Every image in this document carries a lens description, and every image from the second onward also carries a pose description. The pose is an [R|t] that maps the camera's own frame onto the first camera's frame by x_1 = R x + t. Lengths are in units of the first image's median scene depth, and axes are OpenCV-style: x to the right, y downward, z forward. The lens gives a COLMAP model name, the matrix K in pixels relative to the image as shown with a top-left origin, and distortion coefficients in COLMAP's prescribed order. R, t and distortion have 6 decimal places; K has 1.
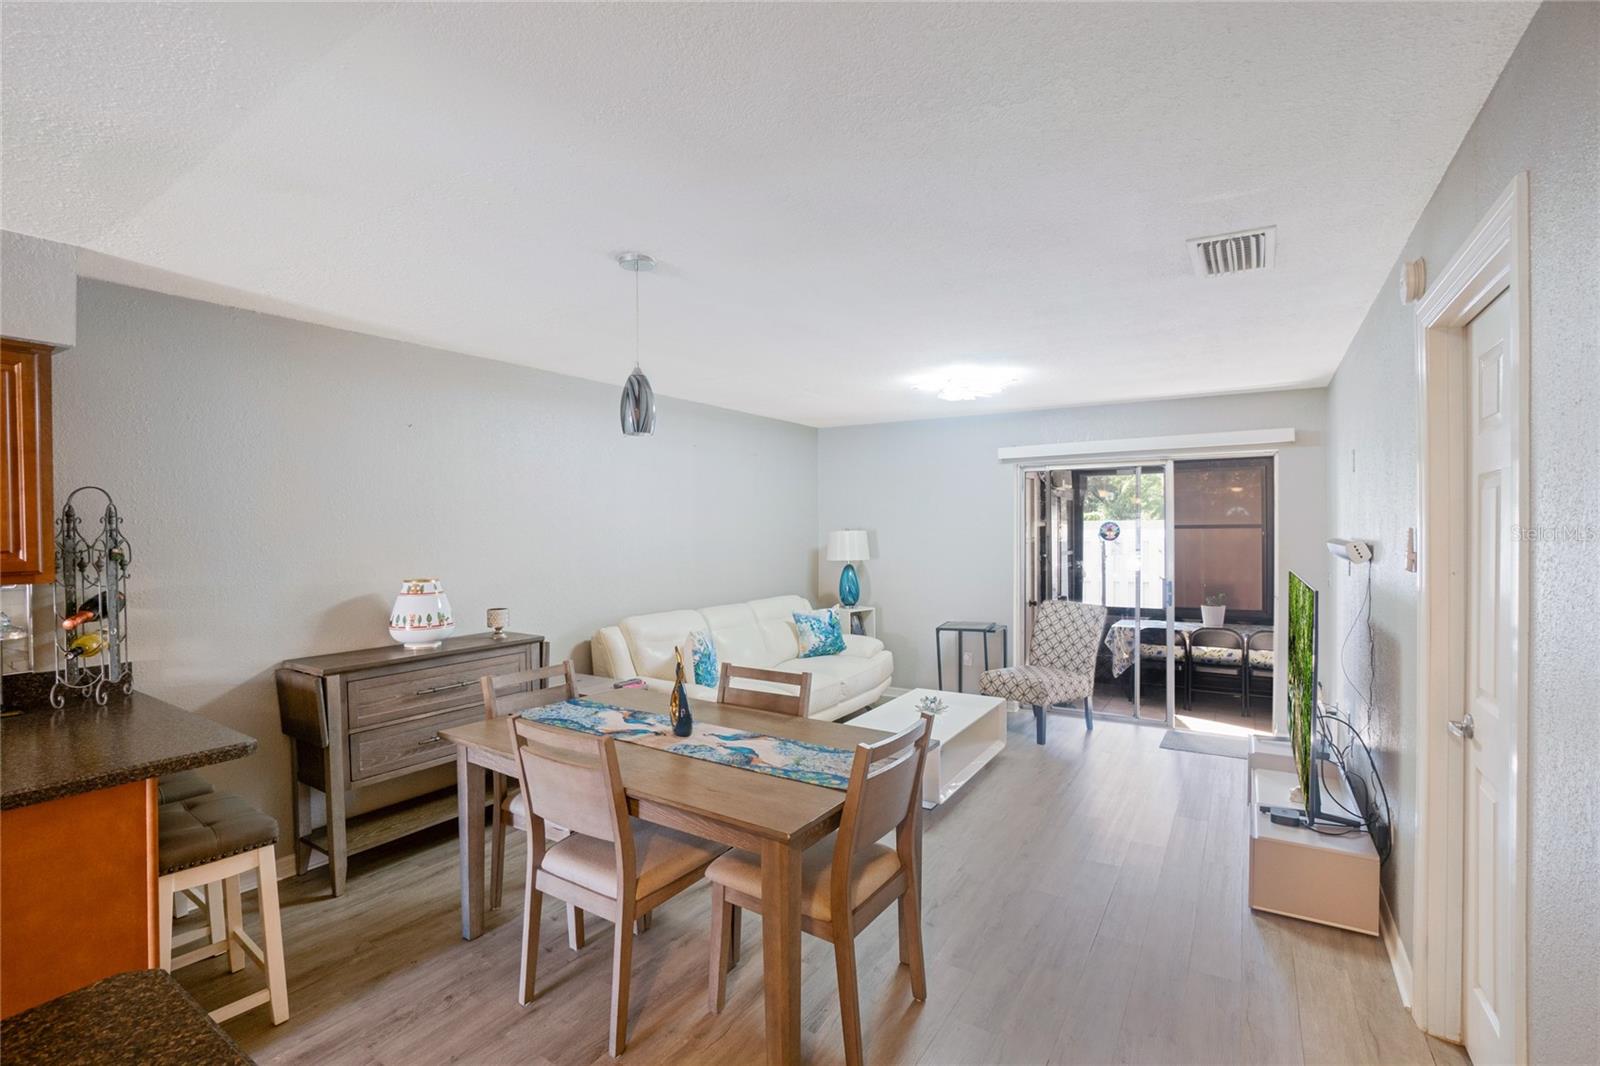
lens RADIAL K [[722.3, 0, 804.1], [0, 722.3, 537.6], [0, 0, 1]] dist [-0.036064, 0.011762]
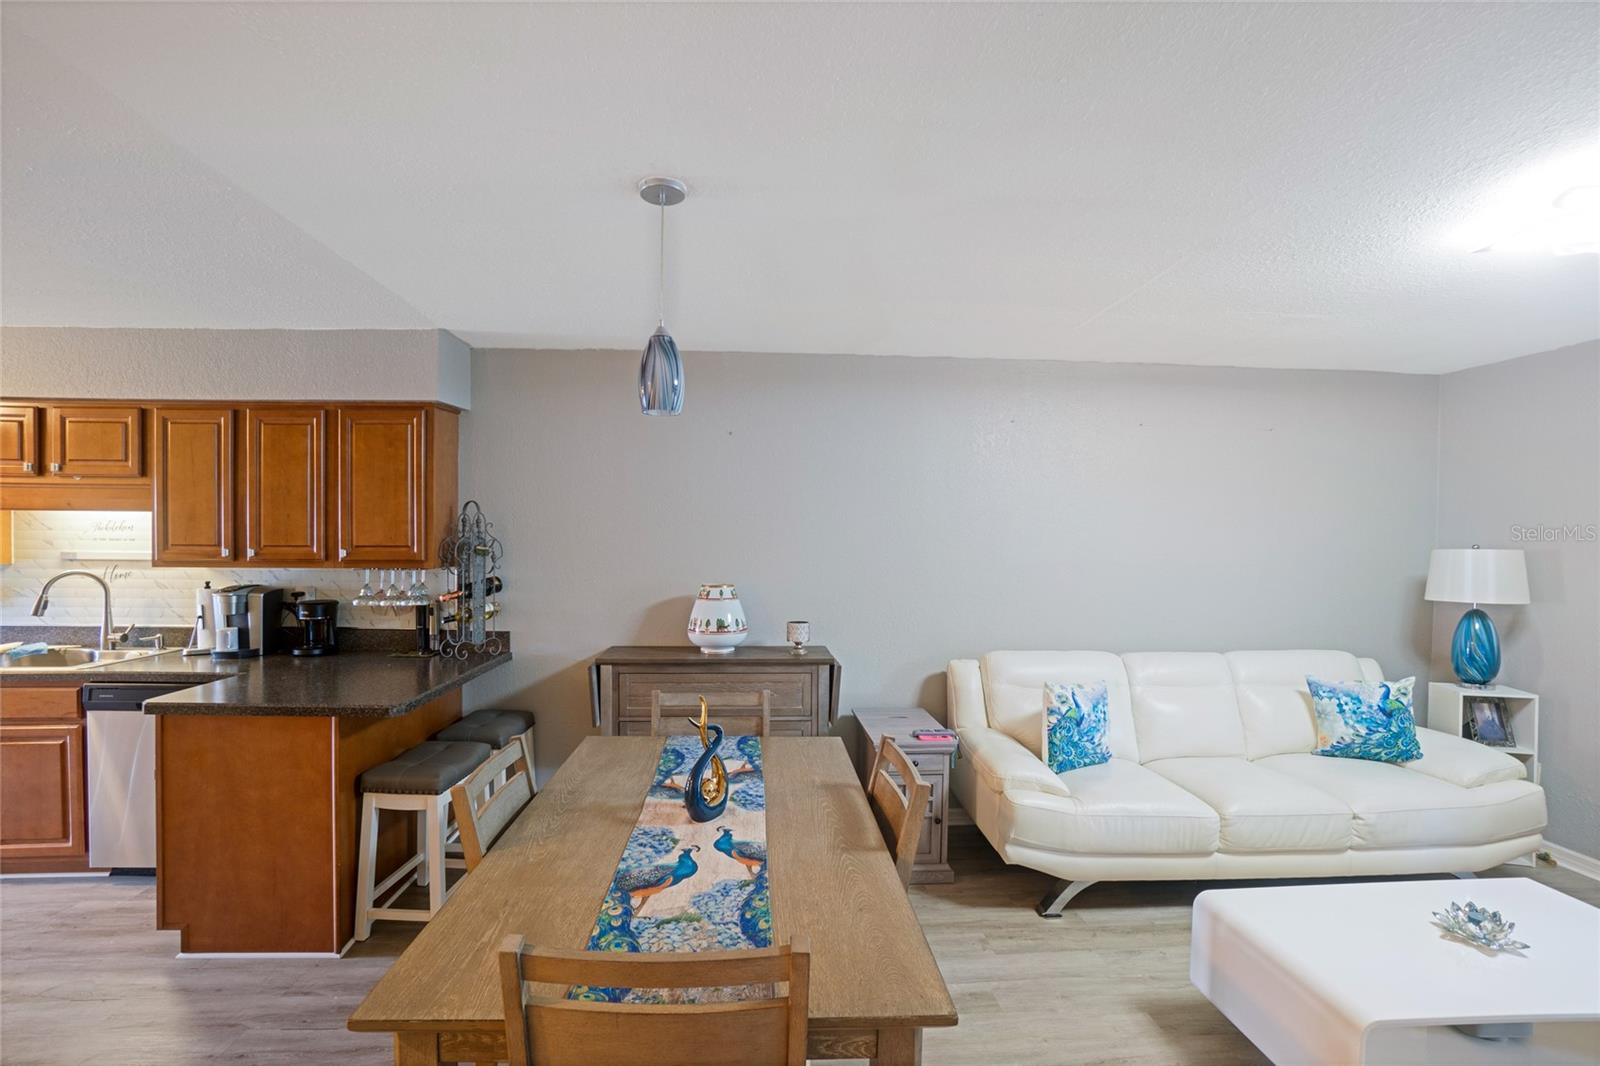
lens RADIAL K [[722.3, 0, 795.3], [0, 722.3, 549.0], [0, 0, 1]] dist [-0.036064, 0.011762]
pose [[0.596124, 0.024682, -0.802513, 0.268987], [-0.023080, 0.999641, 0.013601, -0.006701], [0.802561, 0.010415, 0.596480, 0.365134]]
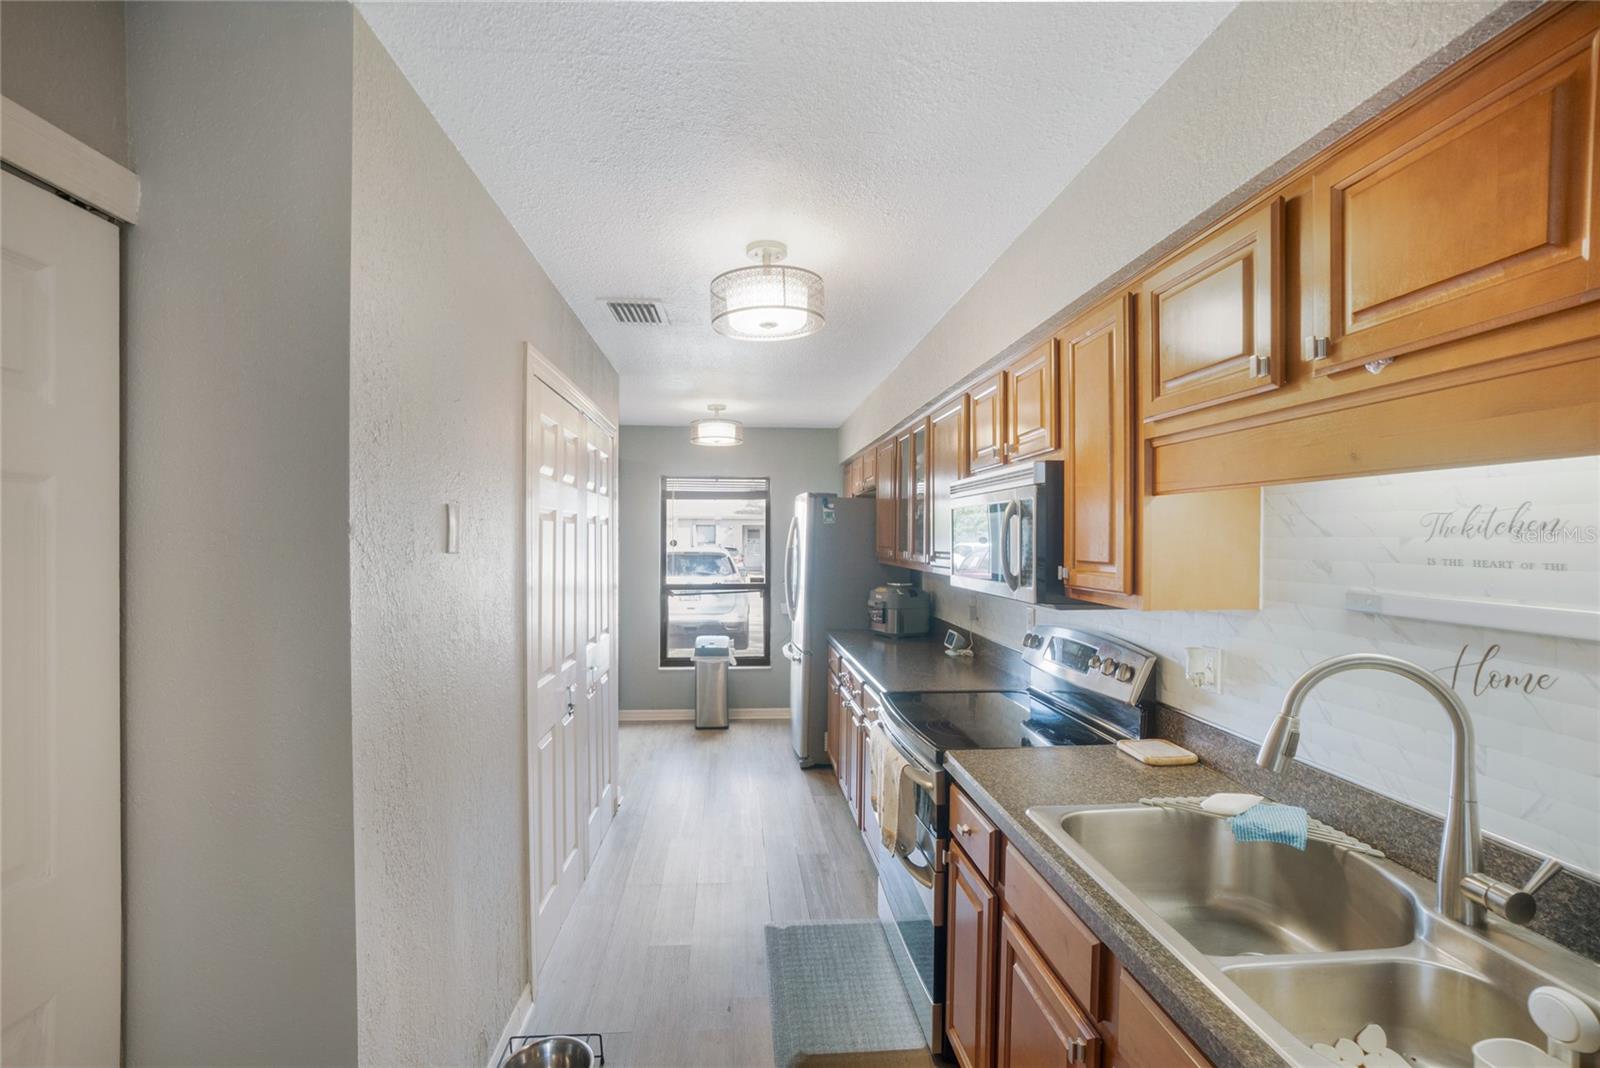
lens RADIAL K [[722.3, 0, 782.0], [0, 722.3, 545.3], [0, 0, 1]] dist [-0.036064, 0.011762]
pose [[-0.787993, 0.006272, -0.615653, -0.464403], [-0.007679, 0.999770, 0.020013, 0.001229], [0.615637, 0.020498, -0.787763, 0.266927]]
